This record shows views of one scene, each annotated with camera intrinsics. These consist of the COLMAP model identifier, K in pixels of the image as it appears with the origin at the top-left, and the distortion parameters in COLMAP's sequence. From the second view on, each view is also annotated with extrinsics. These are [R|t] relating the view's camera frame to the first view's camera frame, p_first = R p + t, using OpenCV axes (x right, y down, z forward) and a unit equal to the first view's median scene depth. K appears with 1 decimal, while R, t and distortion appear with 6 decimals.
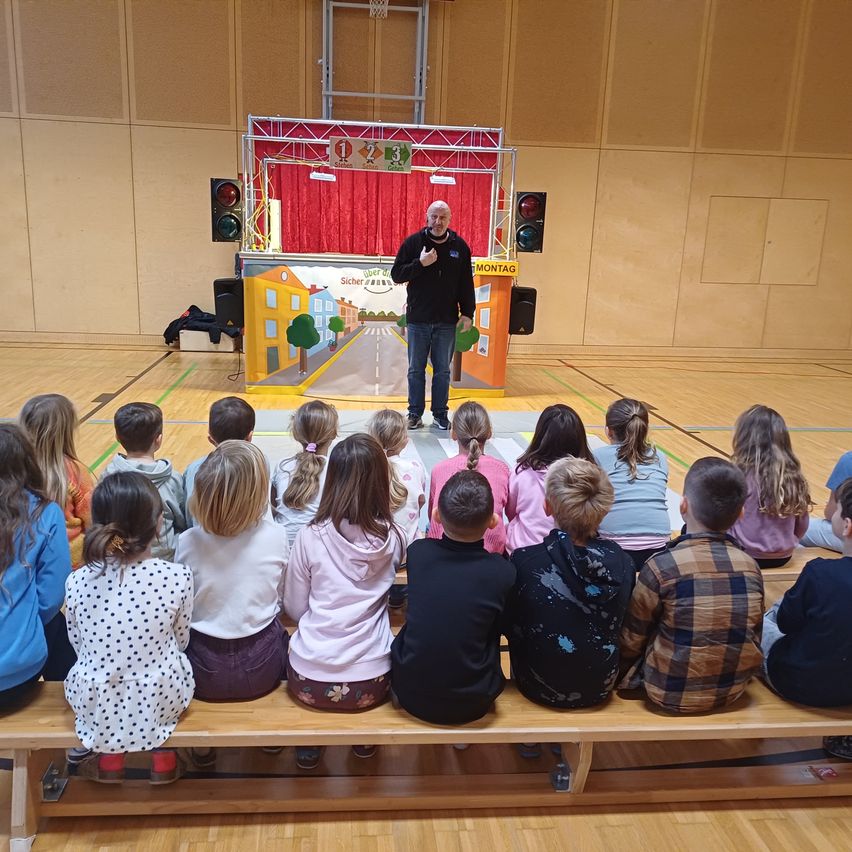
lens RADIAL K [[813.8, 0, 433.0], [0, 813.8, 425.2], [0, 0, 1]] dist [0.052504, 0.000000]
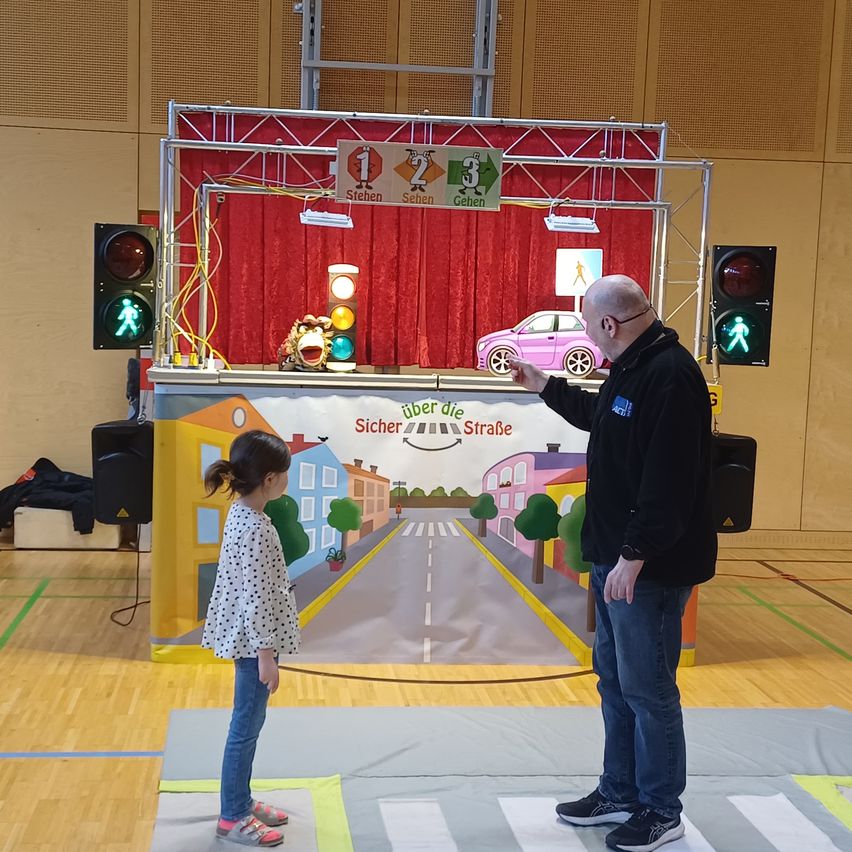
lens RADIAL K [[1357.4, 0, 420.1], [0, 1357.4, 423.6], [0, 0, 1]] dist [0.072165, 0.000000]
pose [[0.999984, -0.002778, -0.004950, -0.065934], [0.002079, 0.990706, -0.136005, -0.064373], [0.005282, 0.135993, 0.990696, 0.189960]]
